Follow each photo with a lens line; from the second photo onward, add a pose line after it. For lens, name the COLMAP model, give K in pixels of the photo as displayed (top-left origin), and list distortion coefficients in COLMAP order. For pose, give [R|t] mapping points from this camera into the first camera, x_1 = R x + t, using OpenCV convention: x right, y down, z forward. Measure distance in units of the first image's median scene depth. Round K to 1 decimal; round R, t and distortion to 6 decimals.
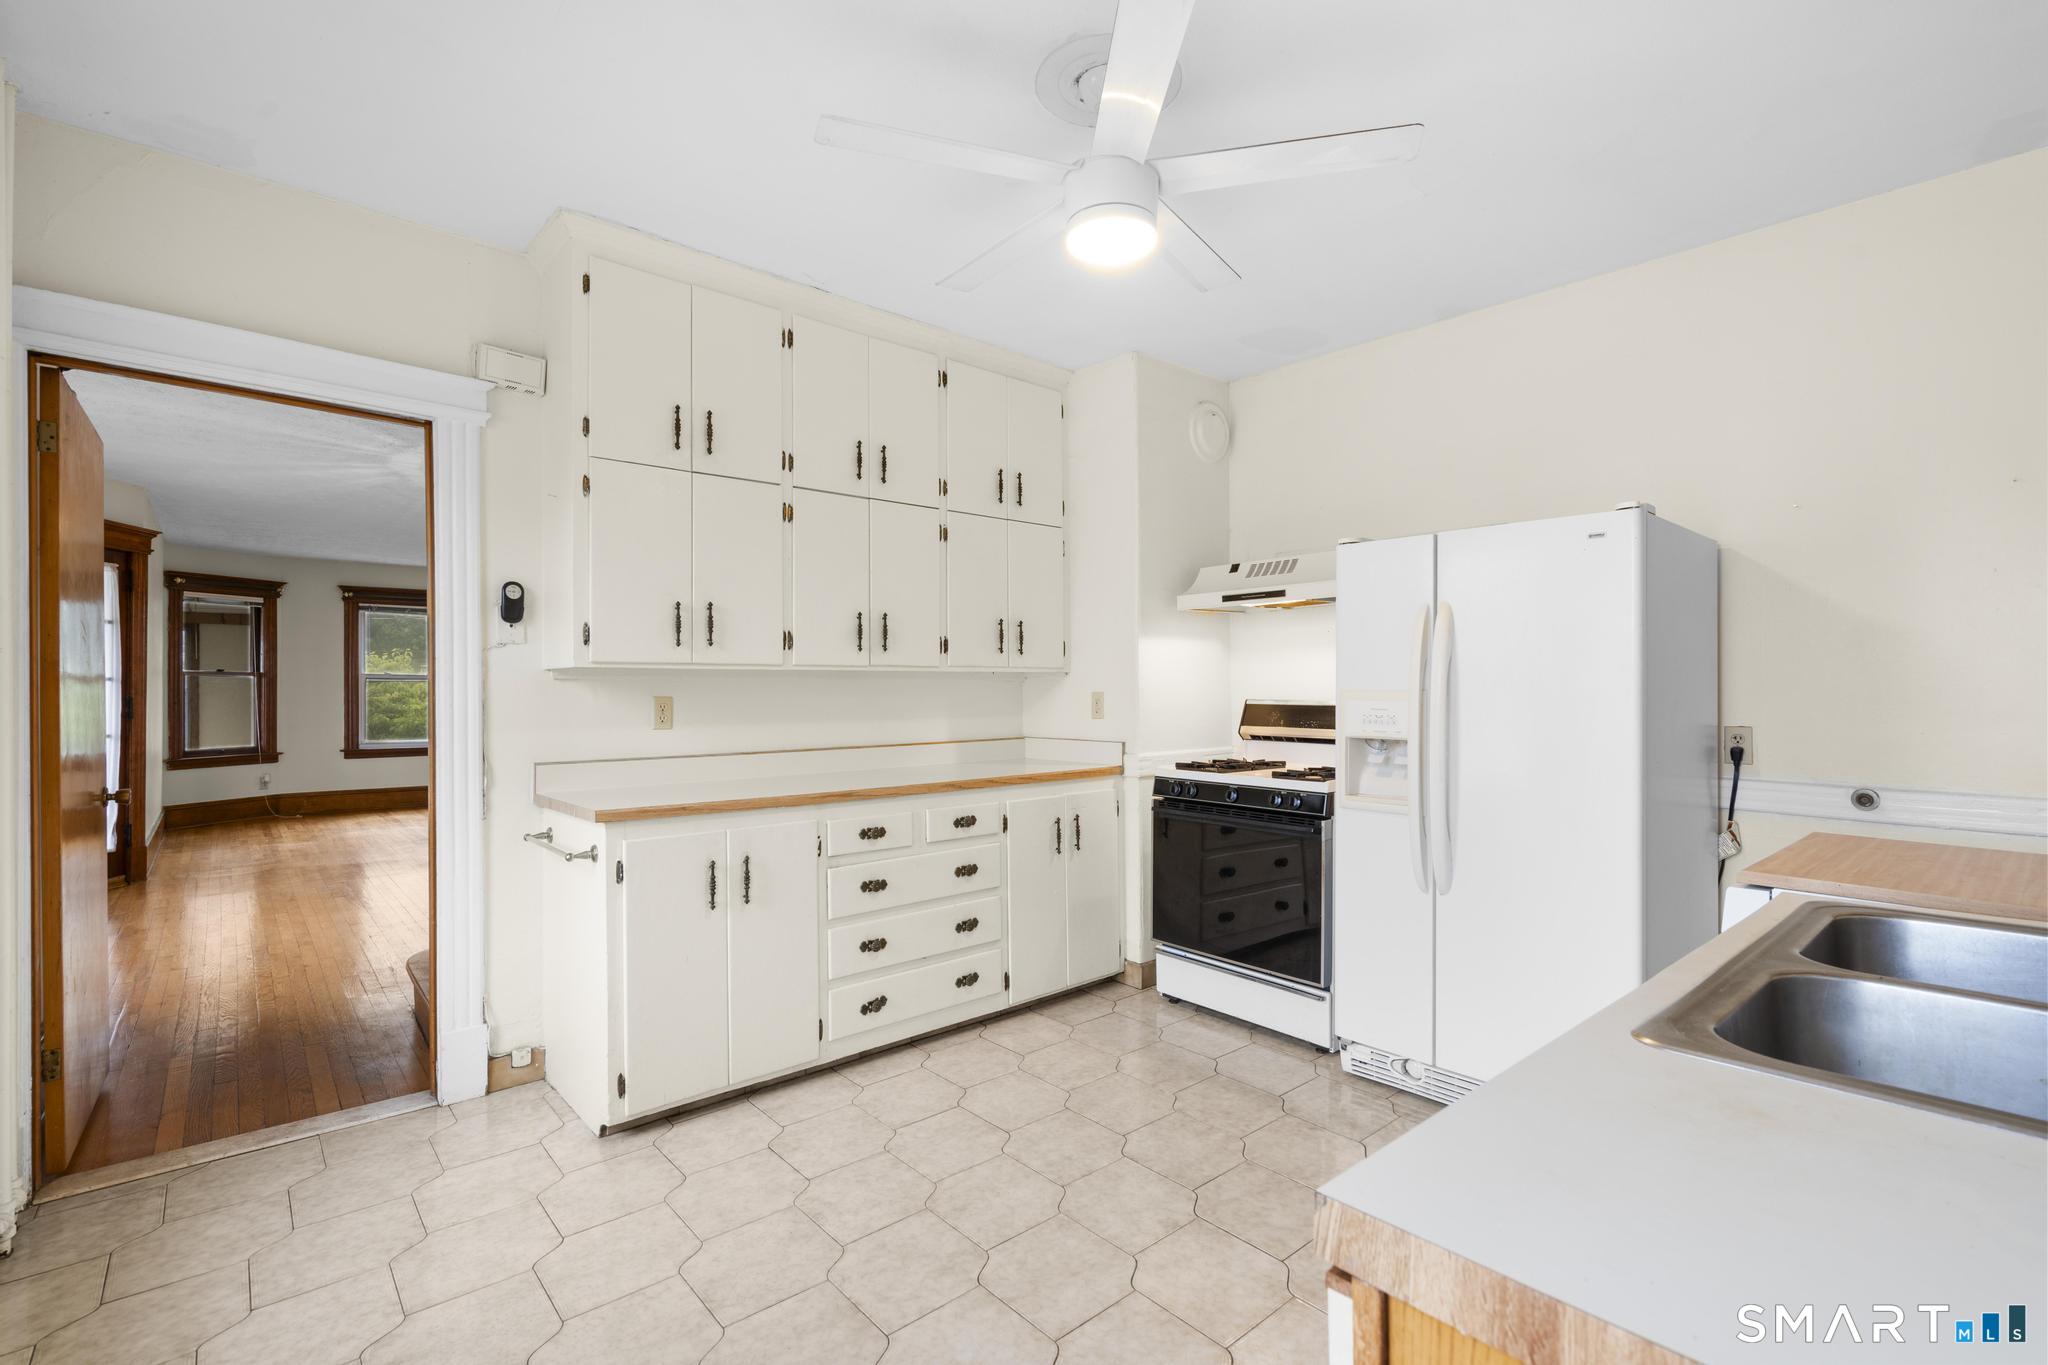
lens RADIAL K [[937.3, 0, 1035.7], [0, 937.3, 681.9], [0, 0, 1]] dist [-0.000920, 0.002934]
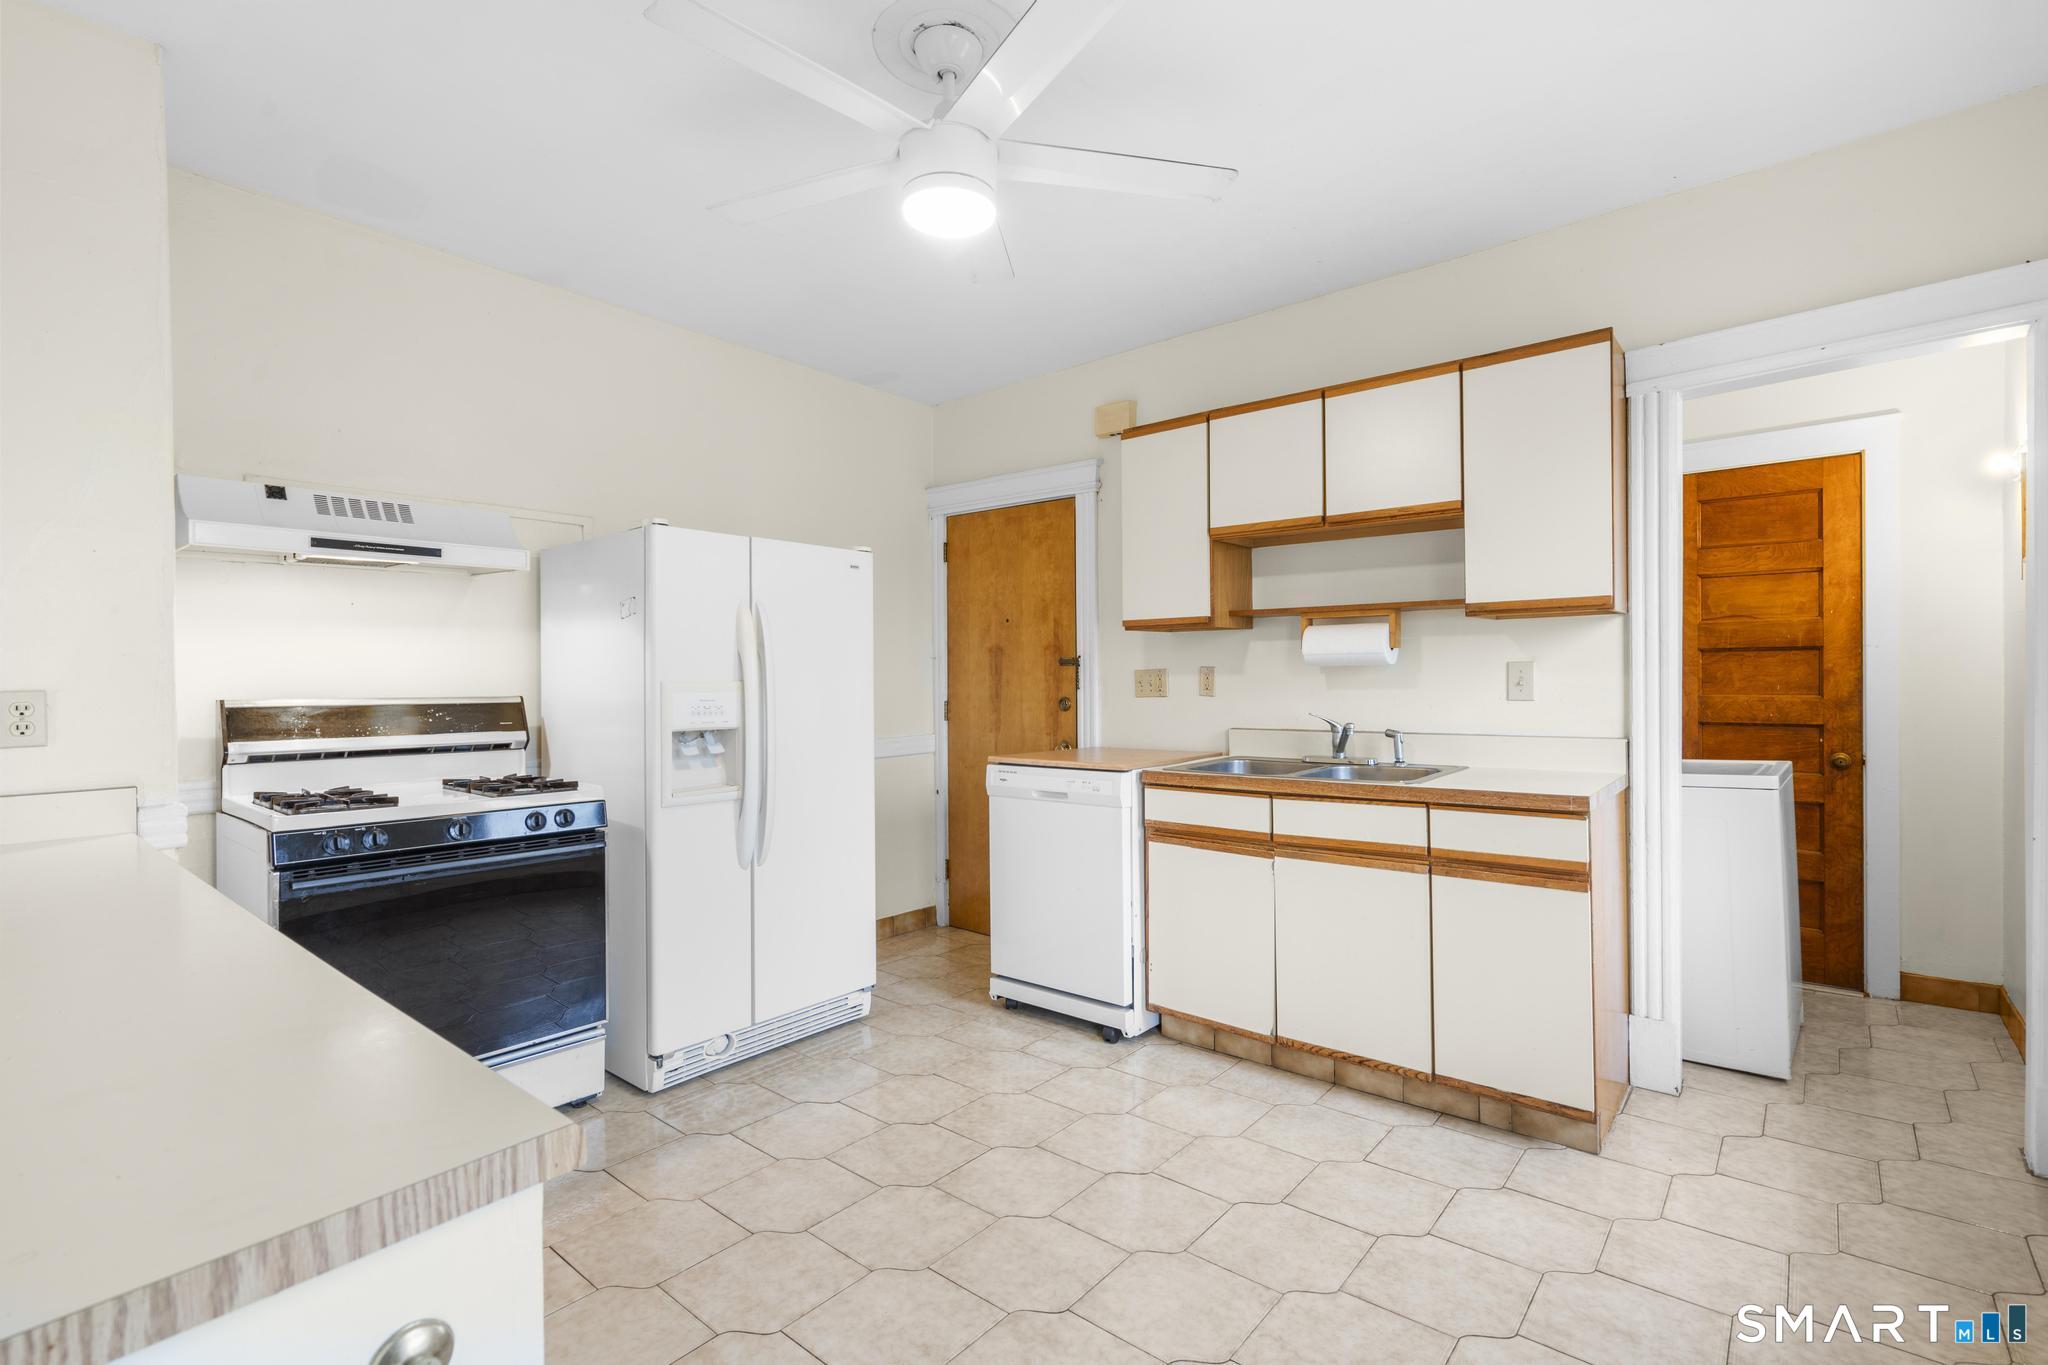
lens RADIAL K [[937.3, 0, 1027.9], [0, 937.3, 684.4], [0, 0, 1]] dist [-0.000920, 0.002934]
pose [[-0.152248, 0.001996, 0.988340, -0.700752], [0.001513, 0.999997, -0.001787, 0.014971], [-0.988341, 0.001224, -0.152251, 0.845596]]
